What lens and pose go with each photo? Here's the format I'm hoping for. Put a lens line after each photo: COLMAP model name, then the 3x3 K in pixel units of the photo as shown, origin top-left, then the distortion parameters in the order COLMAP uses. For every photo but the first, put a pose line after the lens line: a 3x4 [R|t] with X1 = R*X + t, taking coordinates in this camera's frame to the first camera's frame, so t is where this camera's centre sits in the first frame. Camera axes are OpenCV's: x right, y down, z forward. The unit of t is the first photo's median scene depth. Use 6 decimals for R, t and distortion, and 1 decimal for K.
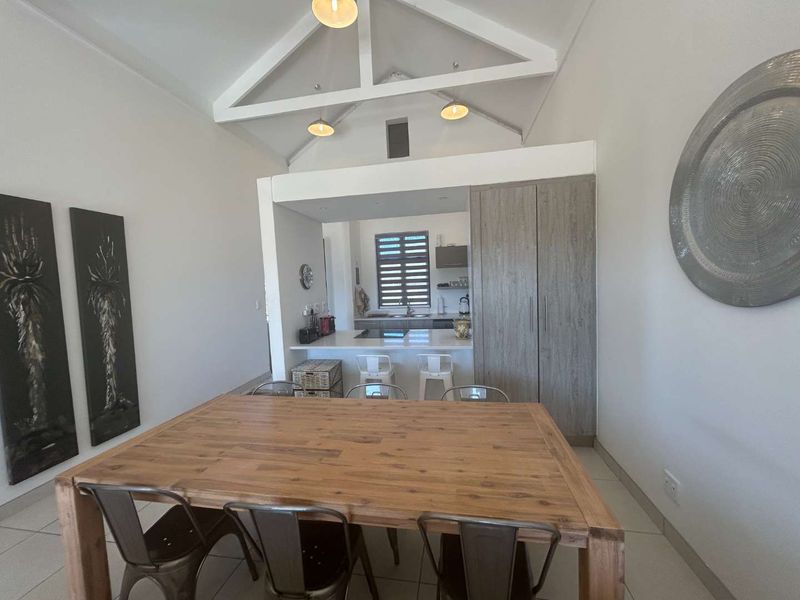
lens RADIAL K [[321.5, 0, 398.6], [0, 321.5, 299.8], [0, 0, 1]] dist [-0.002284, 0.001653]
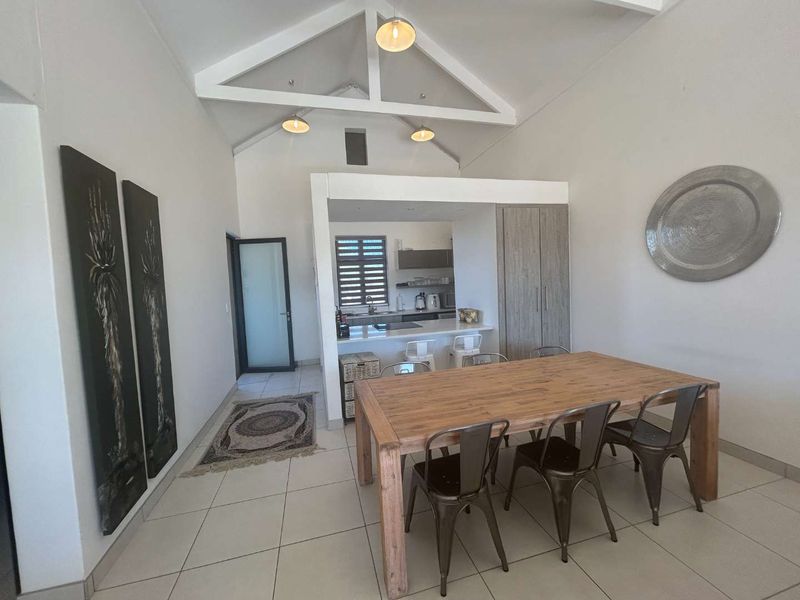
lens RADIAL K [[321.5, 0, 399.9], [0, 321.5, 299.6], [0, 0, 1]] dist [-0.002284, 0.001653]
pose [[0.901128, -0.027720, 0.432666, -0.471579], [0.037304, 0.999210, -0.013676, 0.028105], [-0.431945, 0.028464, 0.901451, -0.003095]]
